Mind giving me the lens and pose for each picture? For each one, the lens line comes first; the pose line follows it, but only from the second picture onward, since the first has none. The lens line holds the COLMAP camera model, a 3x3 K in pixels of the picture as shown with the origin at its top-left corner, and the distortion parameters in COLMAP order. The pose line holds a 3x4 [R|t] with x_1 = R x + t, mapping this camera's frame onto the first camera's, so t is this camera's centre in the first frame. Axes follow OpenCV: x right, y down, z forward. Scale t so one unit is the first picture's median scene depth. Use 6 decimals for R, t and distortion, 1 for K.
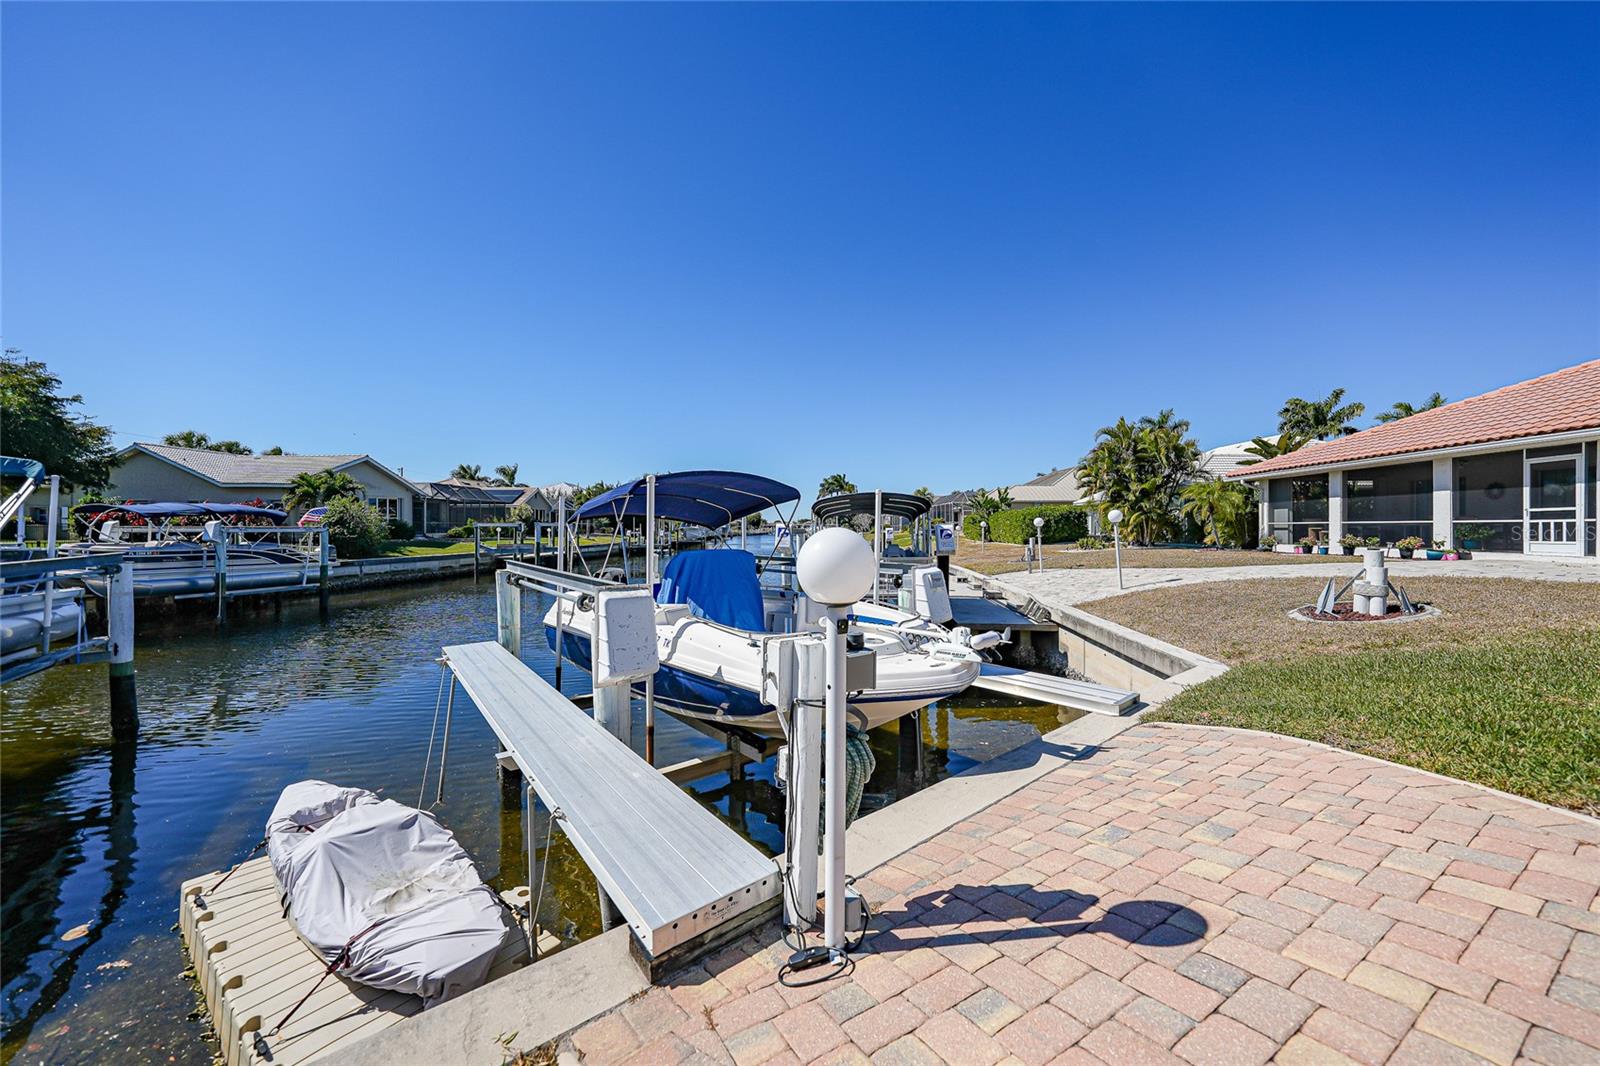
lens RADIAL K [[561.8, 0, 803.2], [0, 561.8, 526.9], [0, 0, 1]] dist [-0.018355, 0.000275]
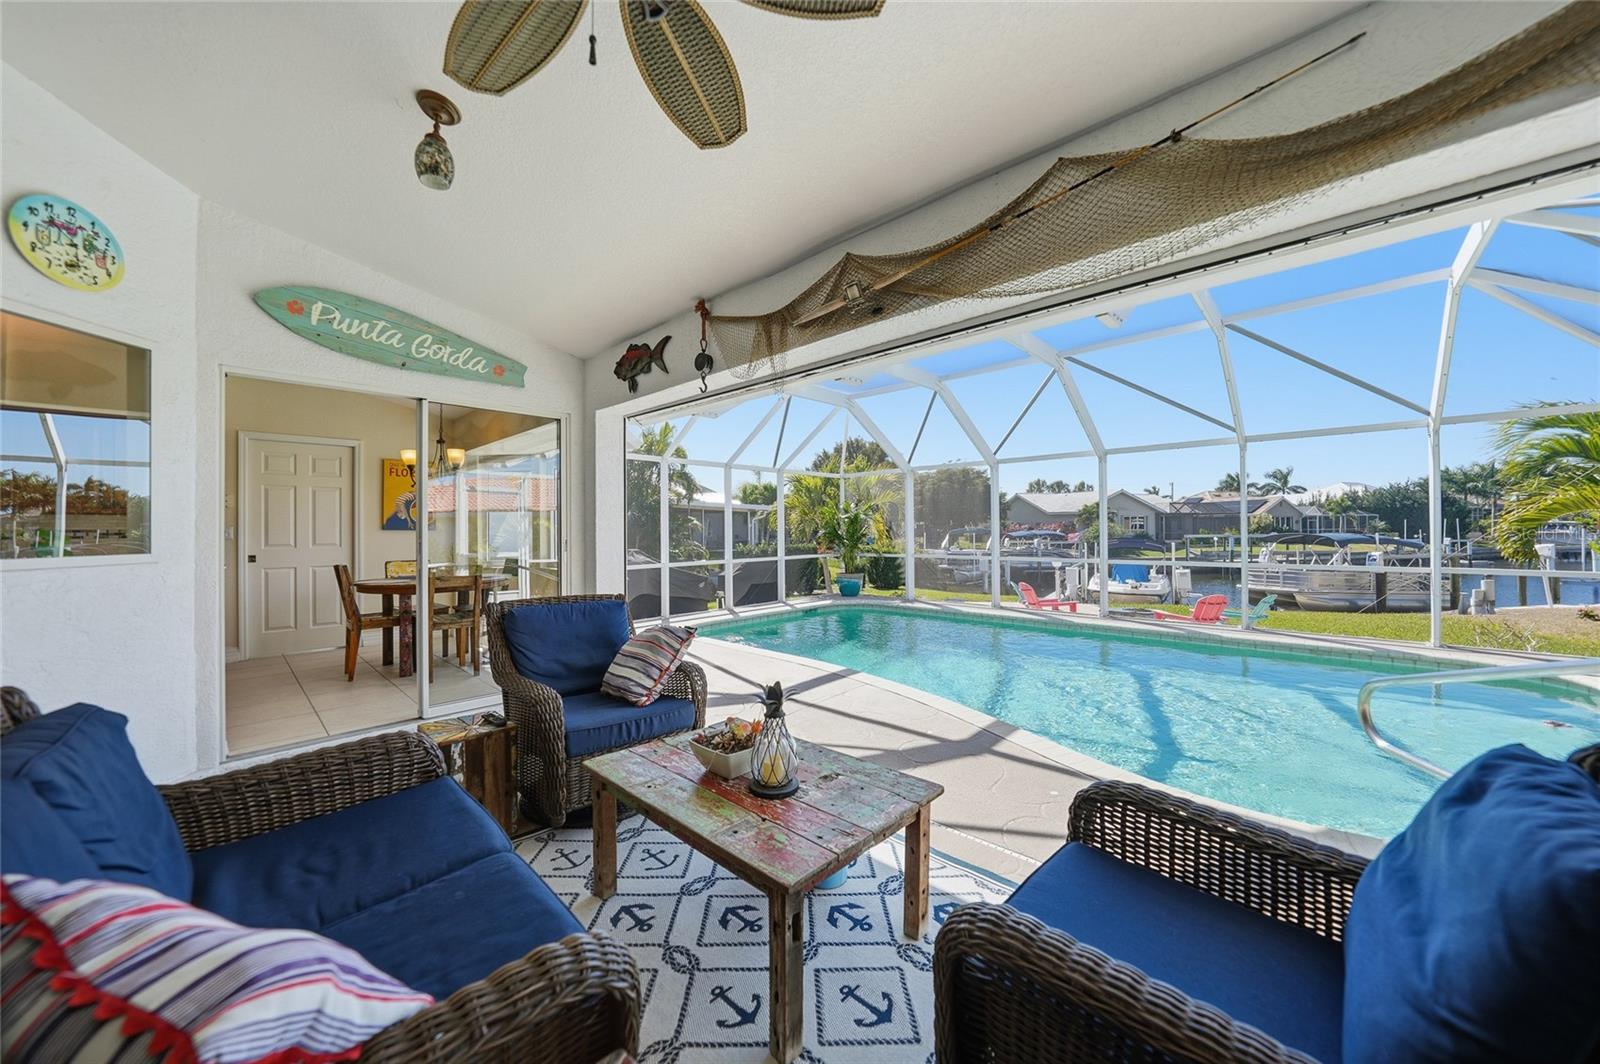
lens RADIAL K [[561.8, 0, 803.2], [0, 561.8, 525.9], [0, 0, 1]] dist [-0.018355, 0.000275]
pose [[0.309677, -0.011059, -0.950777, 0.487924], [0.011013, 0.999907, -0.008044, -0.032864], [0.950778, -0.007980, 0.309770, -0.375666]]
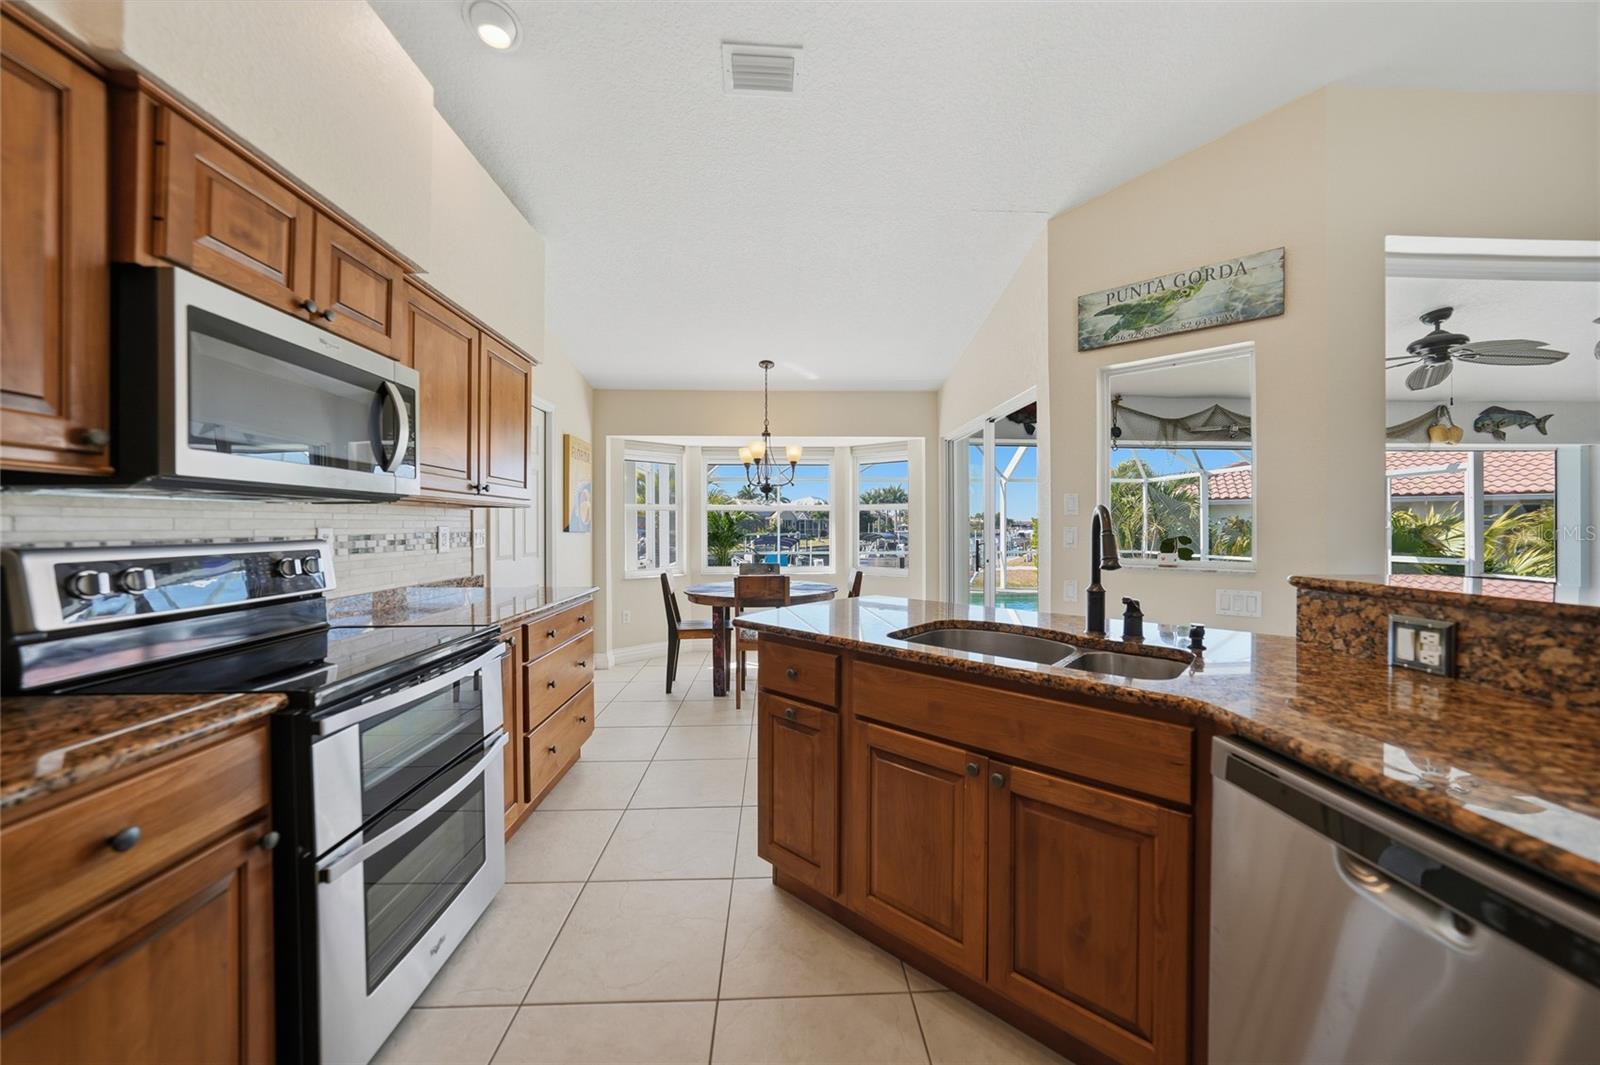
lens RADIAL K [[557.2, 0, 795.9], [0, 557.2, 531.2], [0, 0, 1]] dist [-0.031449, 0.007856]
pose [[0.896296, 0.000886, -0.443455, 0.379718], [0.004081, 0.999939, 0.010247, -0.035892], [0.443437, -0.010994, 0.896238, -0.541582]]
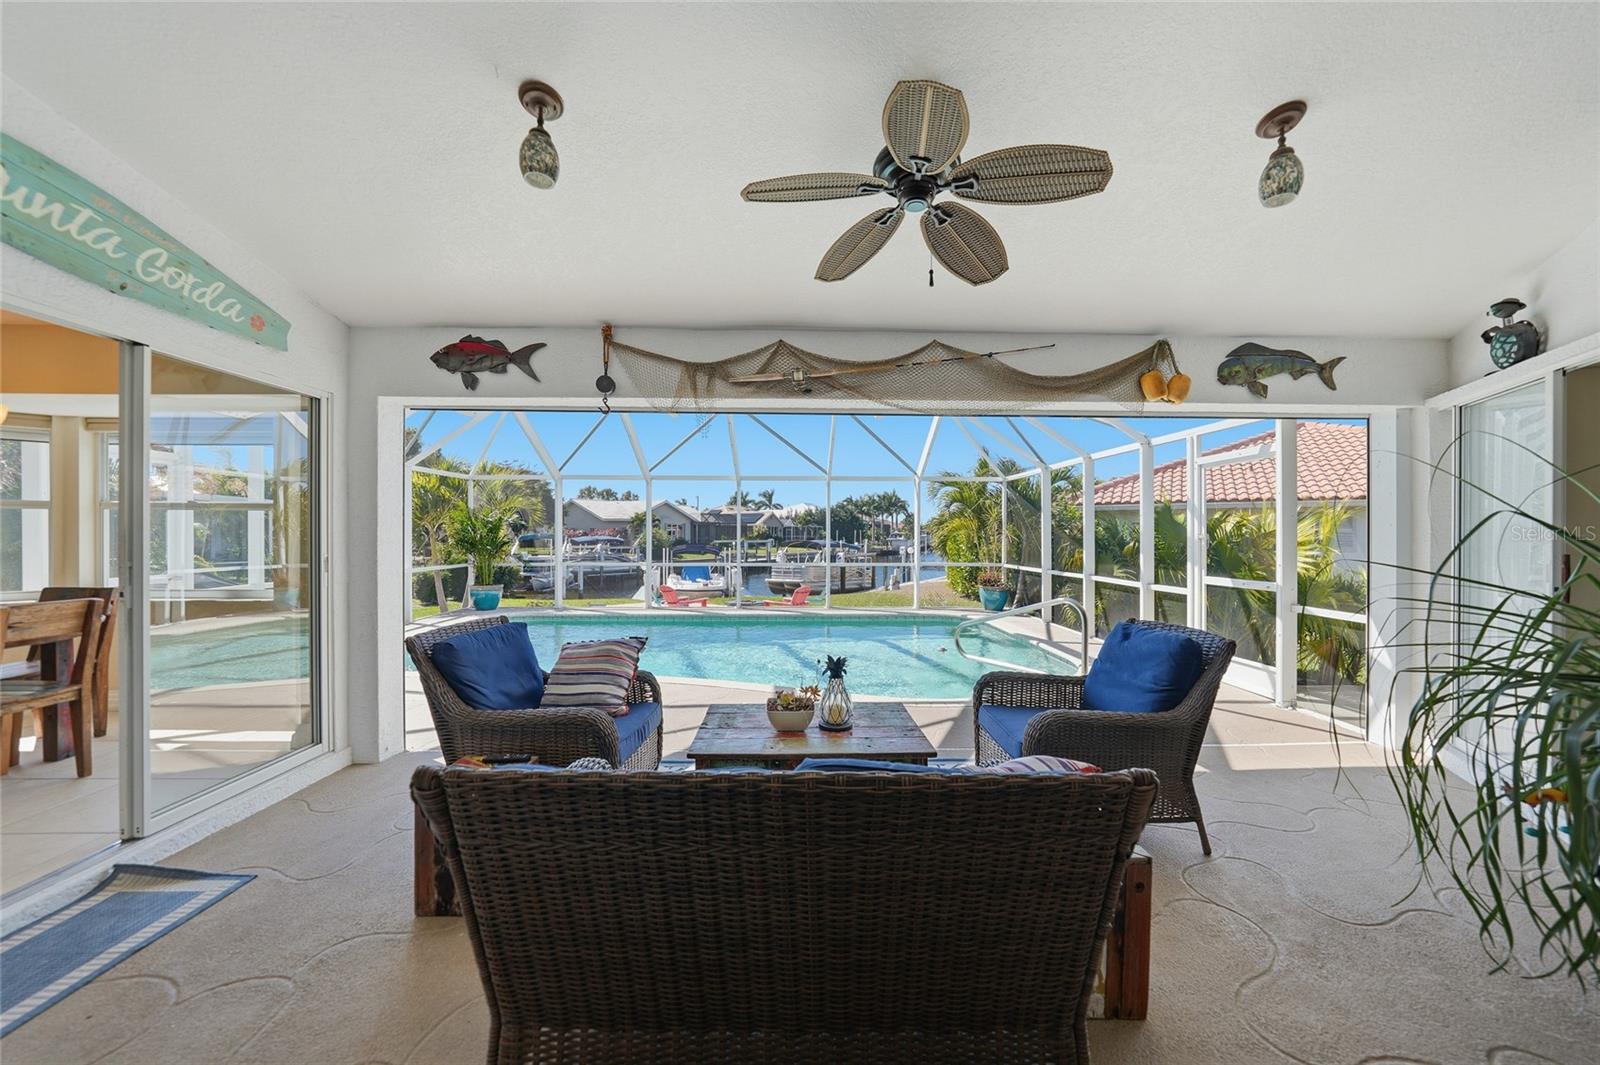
lens RADIAL K [[557.2, 0, 795.9], [0, 557.2, 531.2], [0, 0, 1]] dist [-0.031449, 0.007856]
pose [[0.885861, -0.000732, -0.463951, 0.467035], [-0.000390, 0.999997, -0.002322, -0.035538], [0.463951, 0.002238, 0.885858, -0.433540]]
